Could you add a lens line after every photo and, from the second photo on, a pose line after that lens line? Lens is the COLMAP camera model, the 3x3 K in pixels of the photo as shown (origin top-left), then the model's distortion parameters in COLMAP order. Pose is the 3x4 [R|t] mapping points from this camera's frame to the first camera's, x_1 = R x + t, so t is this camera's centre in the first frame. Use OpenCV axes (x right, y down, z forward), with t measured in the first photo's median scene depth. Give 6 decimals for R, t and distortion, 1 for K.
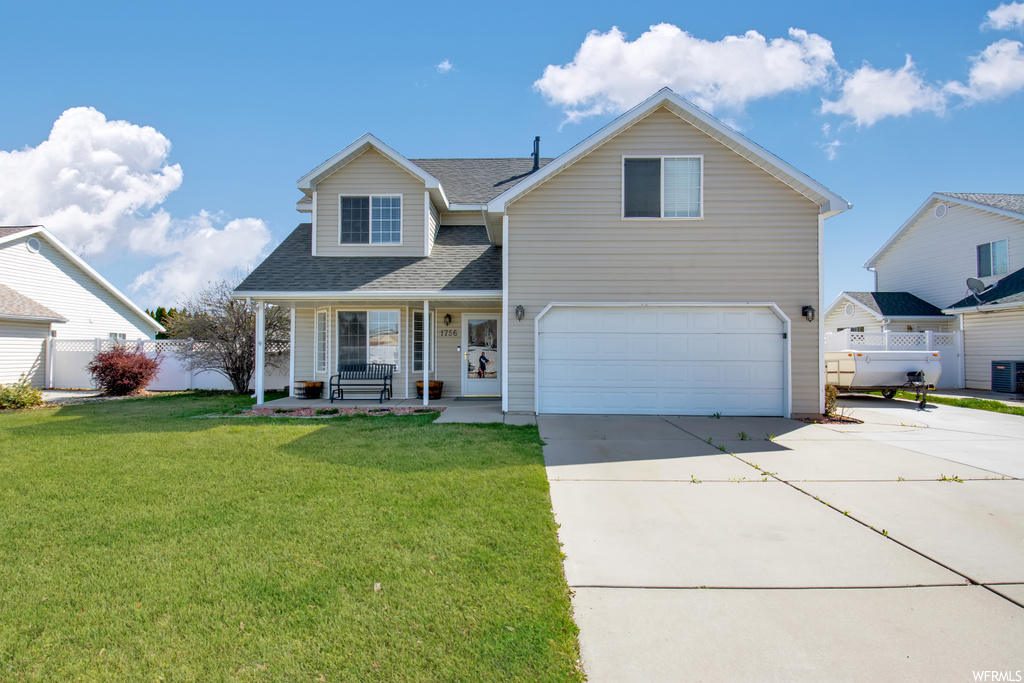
lens RADIAL K [[354.9, 0, 514.1], [0, 354.9, 344.2], [0, 0, 1]] dist [-0.001076, -0.000376]
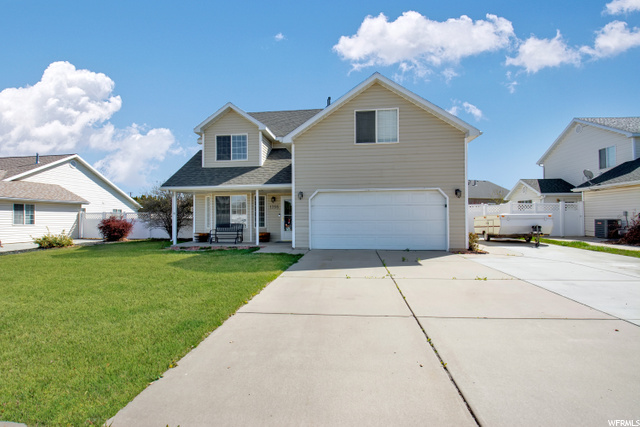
lens RADIAL K [[203.1, 0, 320.6], [0, 203.1, 213.3], [0, 0, 1]] dist [0.000144, 0.000132]
pose [[0.997882, -0.010822, -0.064146, 0.140898], [0.010940, 0.999939, 0.001488, 0.004085], [0.064126, -0.002186, 0.997939, -0.055111]]
